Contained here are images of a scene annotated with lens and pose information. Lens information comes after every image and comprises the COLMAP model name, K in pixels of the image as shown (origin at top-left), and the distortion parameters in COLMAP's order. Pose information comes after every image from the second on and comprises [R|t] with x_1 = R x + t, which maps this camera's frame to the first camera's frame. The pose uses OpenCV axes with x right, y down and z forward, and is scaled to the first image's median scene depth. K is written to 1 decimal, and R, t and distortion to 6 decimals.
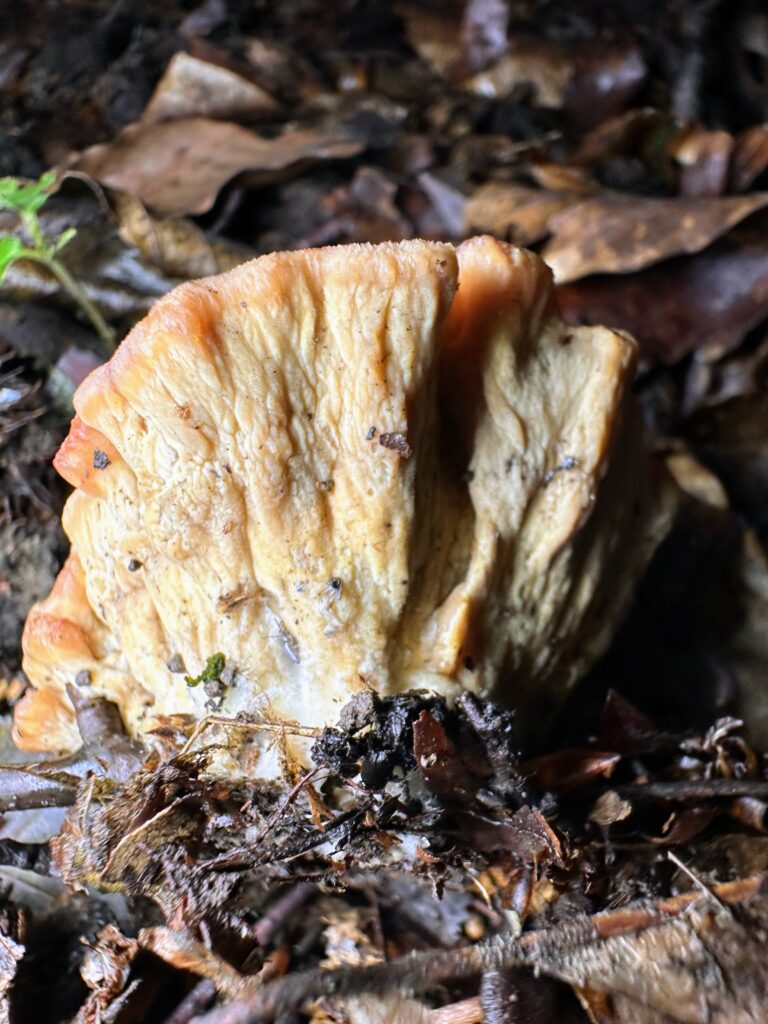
lens RADIAL K [[715.9, 0, 384.0], [0, 715.9, 527.4], [0, 0, 1]] dist [-0.031044, -0.000914]
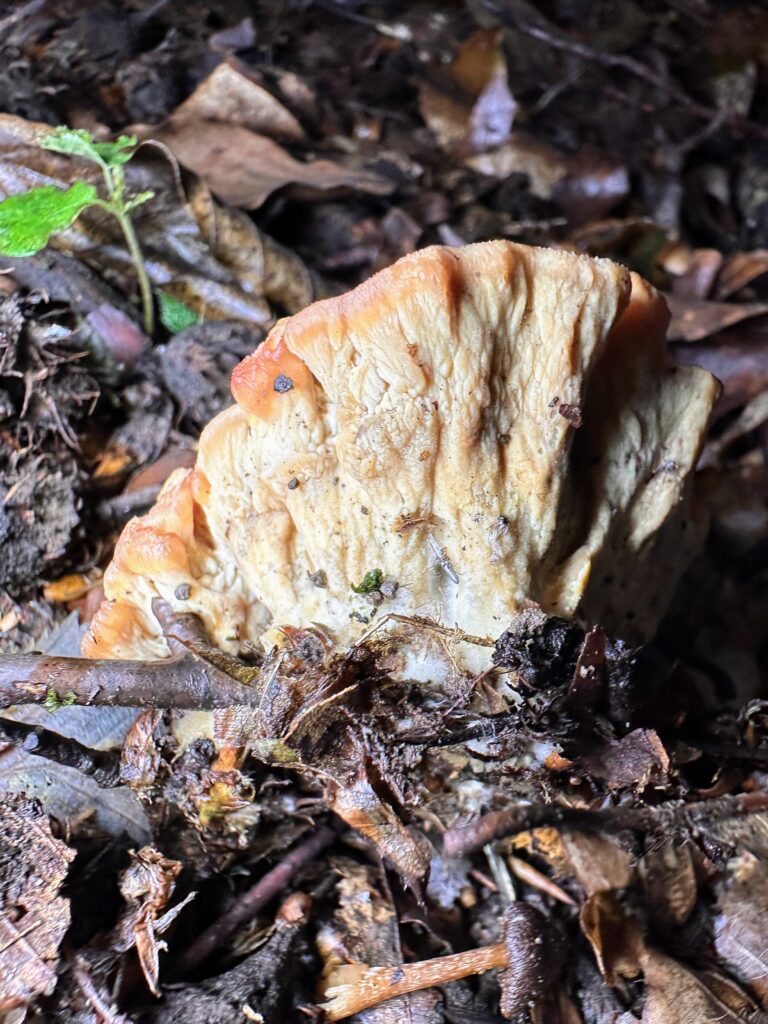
lens RADIAL K [[718.8, 0, 384.0], [0, 718.8, 512.0], [0, 0, 1]] dist [-0.028078, -0.000205]
pose [[0.971905, 0.177780, 0.154259, -0.425387], [-0.163155, 0.981221, -0.102885, 0.209510], [-0.169653, 0.074826, 0.982659, -0.116671]]
